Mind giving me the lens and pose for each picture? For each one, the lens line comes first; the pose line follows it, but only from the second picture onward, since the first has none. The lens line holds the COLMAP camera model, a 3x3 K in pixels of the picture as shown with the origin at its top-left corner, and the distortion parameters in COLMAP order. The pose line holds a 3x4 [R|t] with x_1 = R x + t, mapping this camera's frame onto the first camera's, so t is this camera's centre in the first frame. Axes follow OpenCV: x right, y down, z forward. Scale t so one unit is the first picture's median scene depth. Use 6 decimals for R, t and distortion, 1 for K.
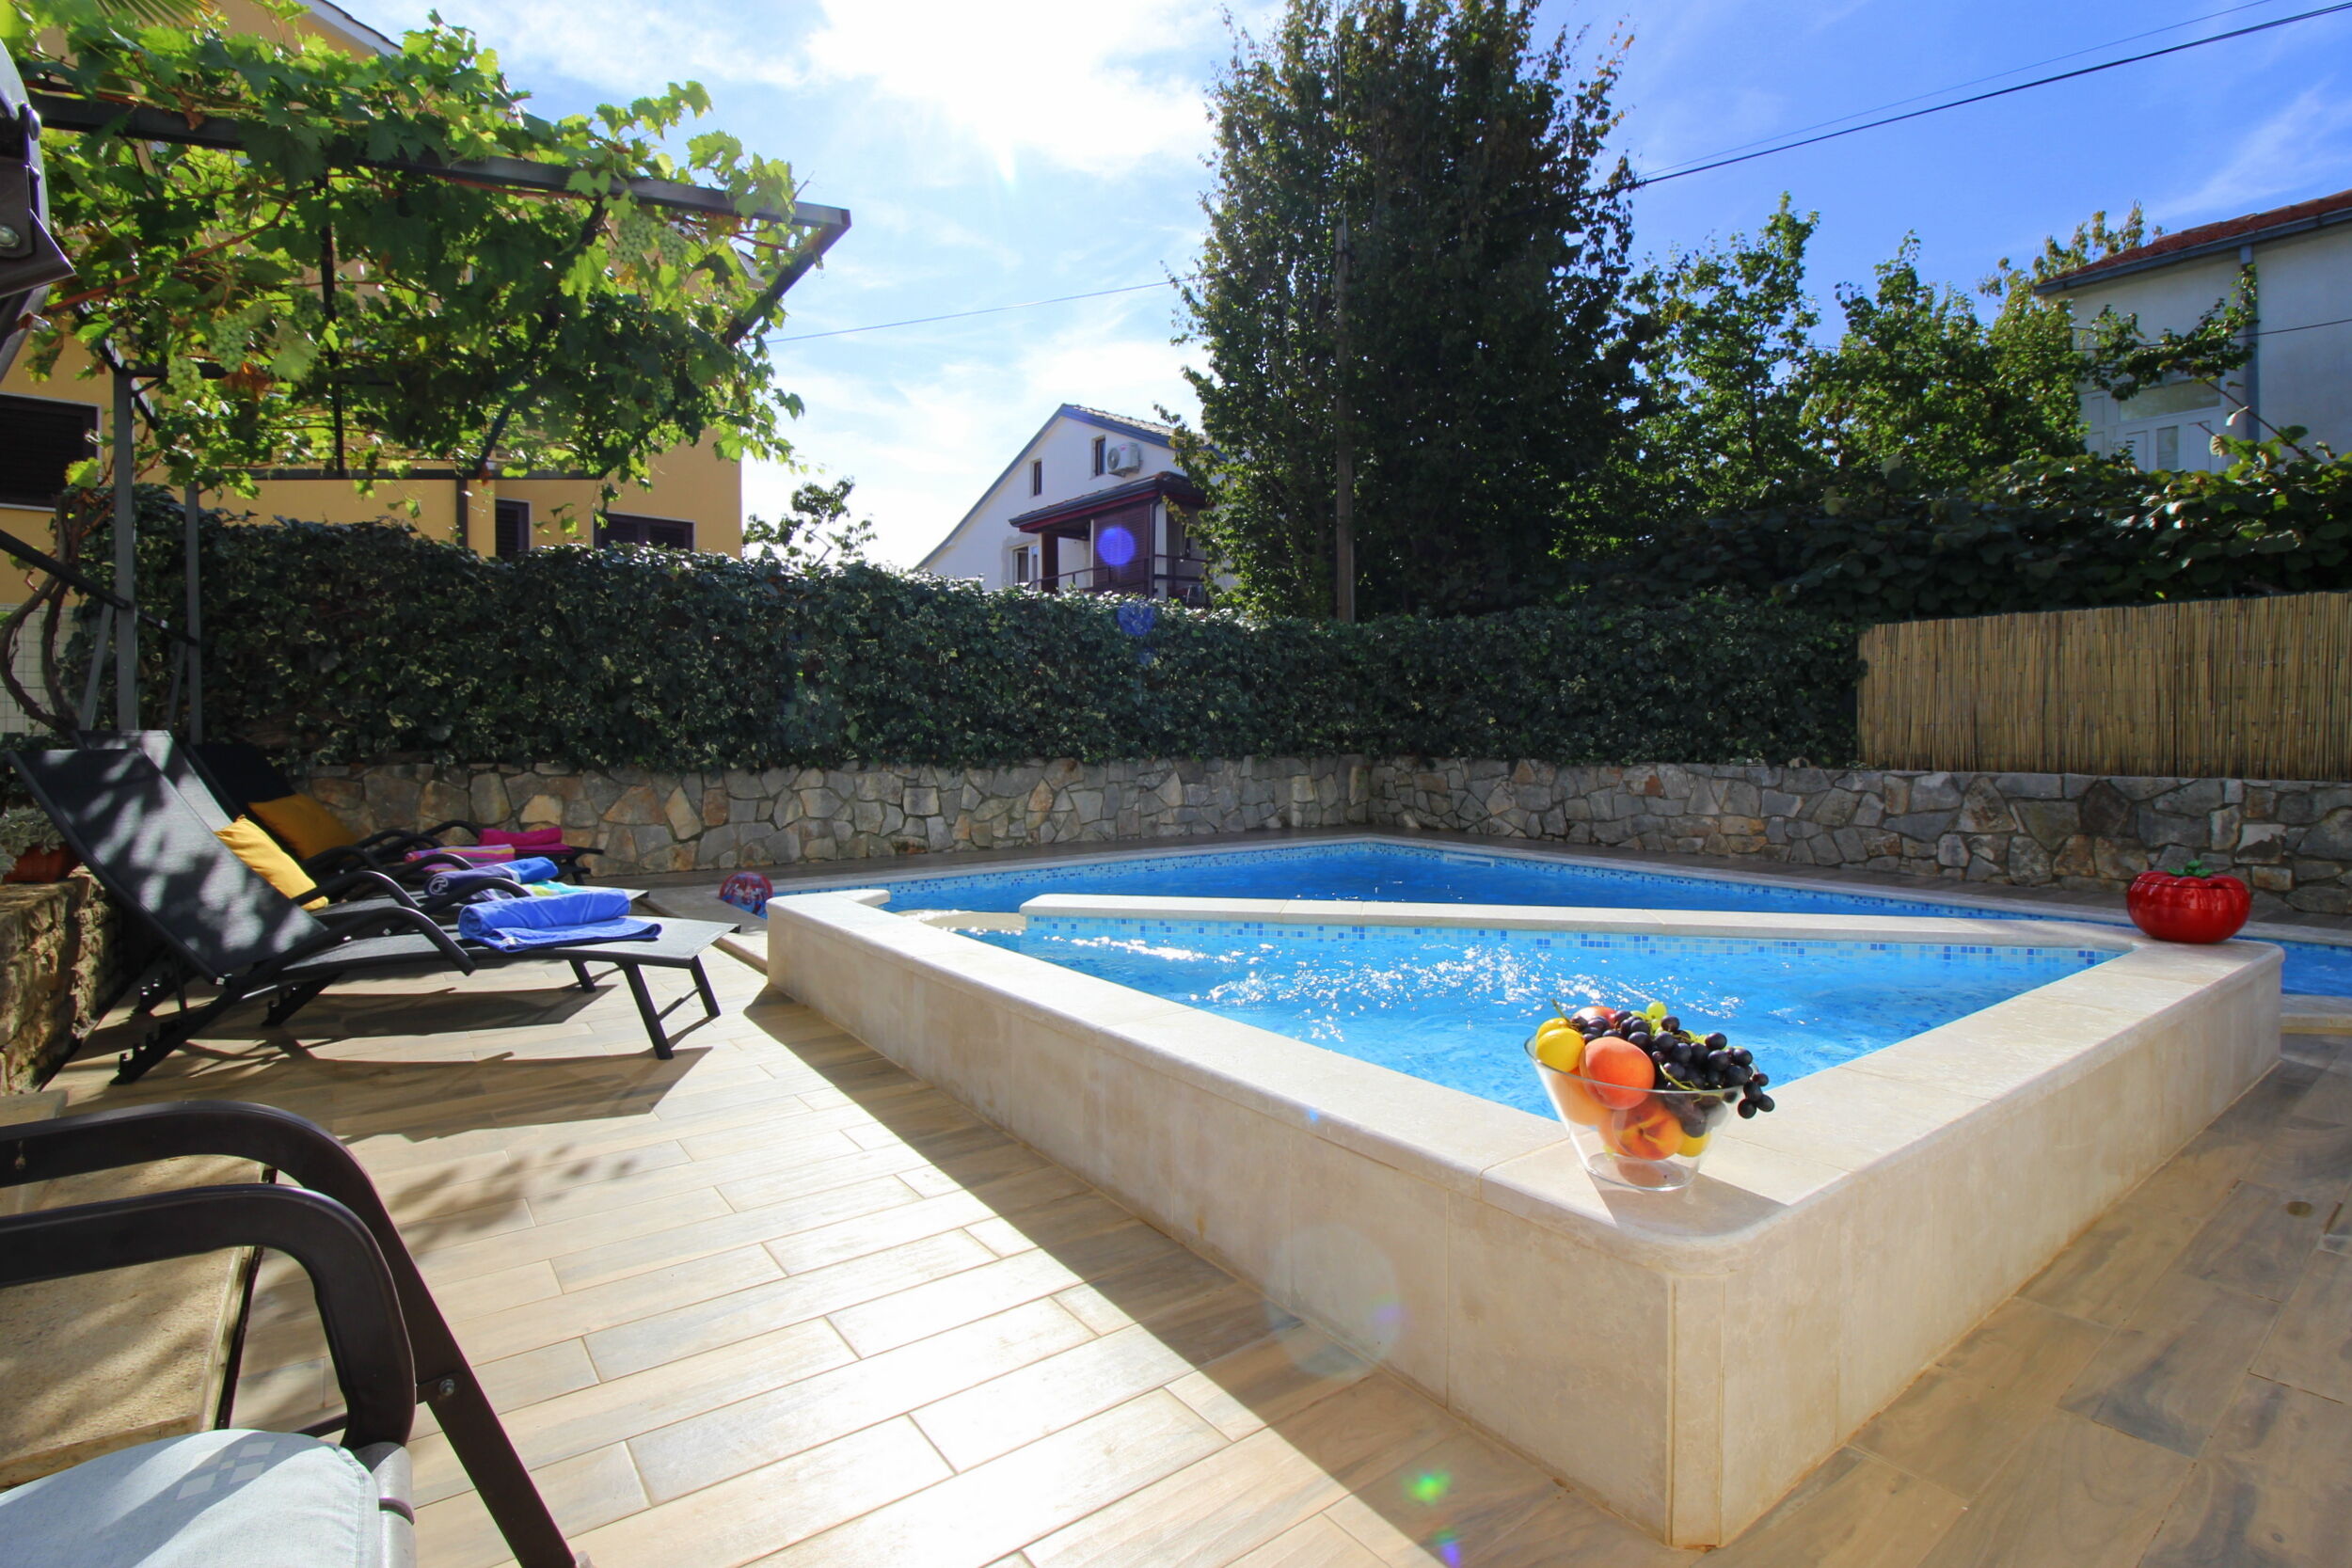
lens RADIAL K [[1100.7, 0, 1175.1], [0, 1100.7, 755.1], [0, 0, 1]] dist [0.002254, -0.014255]
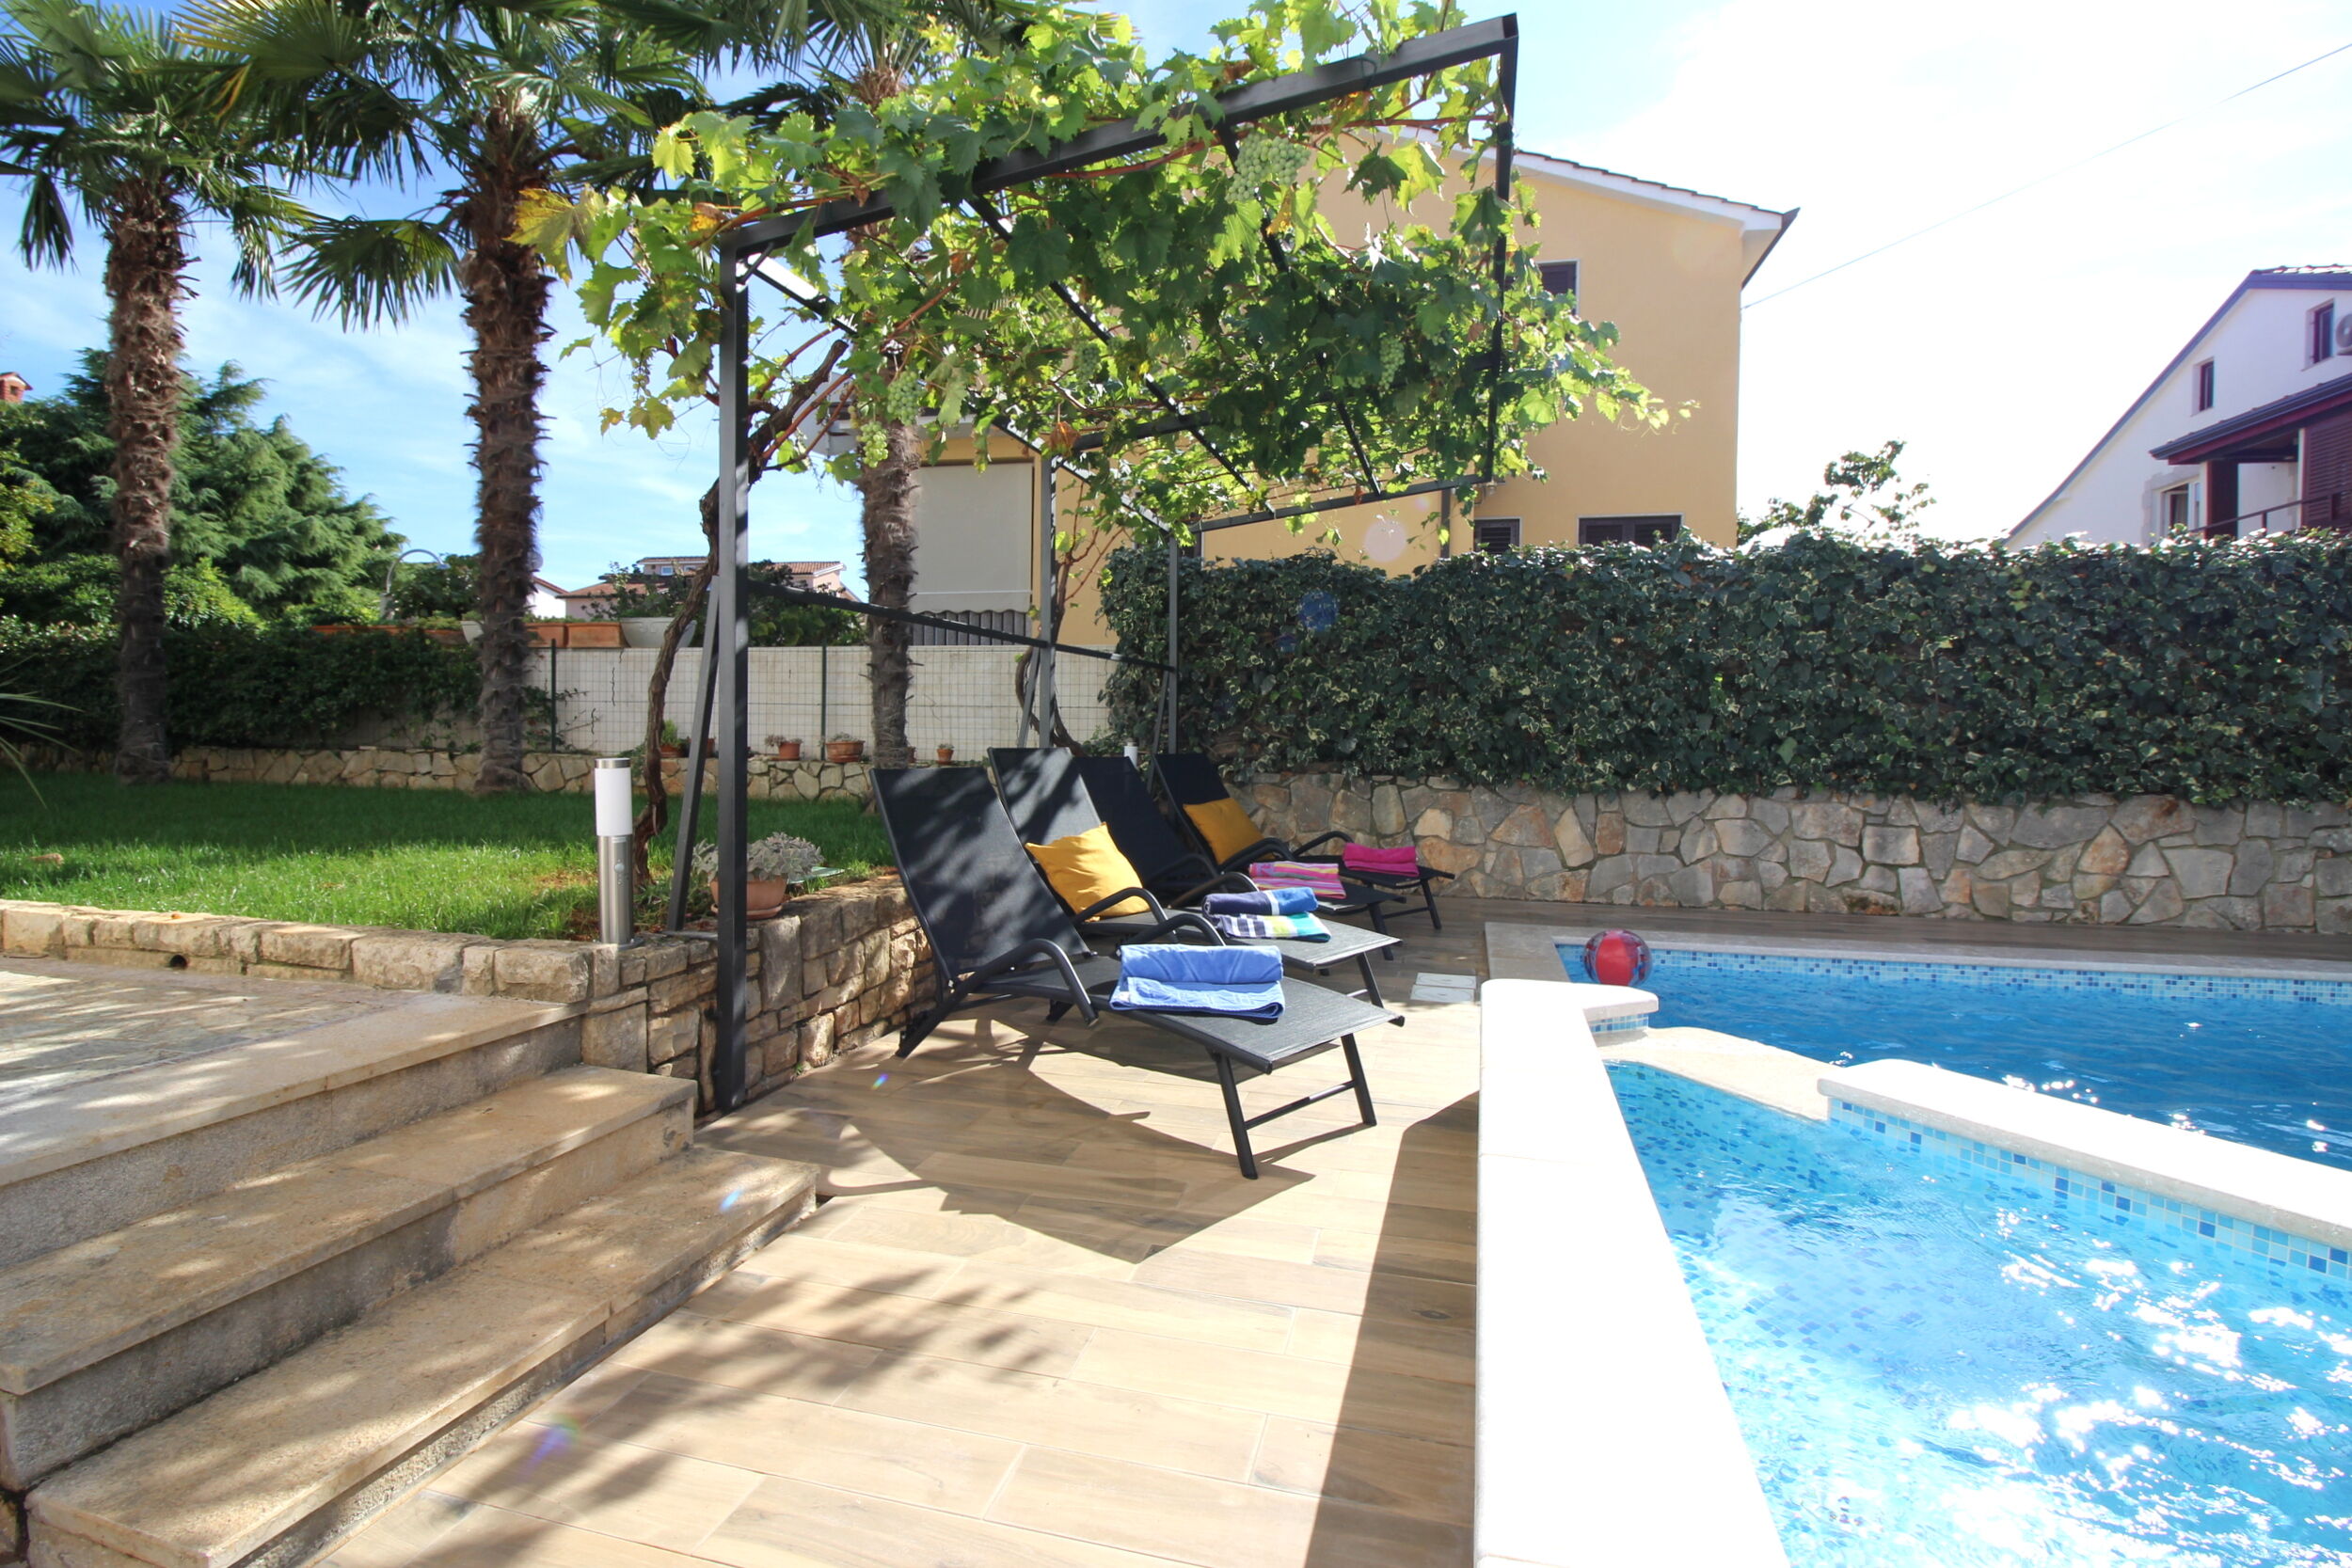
lens RADIAL K [[1100.7, 0, 1175.1], [0, 1100.7, 755.1], [0, 0, 1]] dist [0.002254, -0.014255]
pose [[0.624842, 0.024454, -0.780368, 0.046677], [-0.025429, 0.999617, 0.010963, -0.015179], [0.780337, 0.012994, 0.625224, 0.169039]]
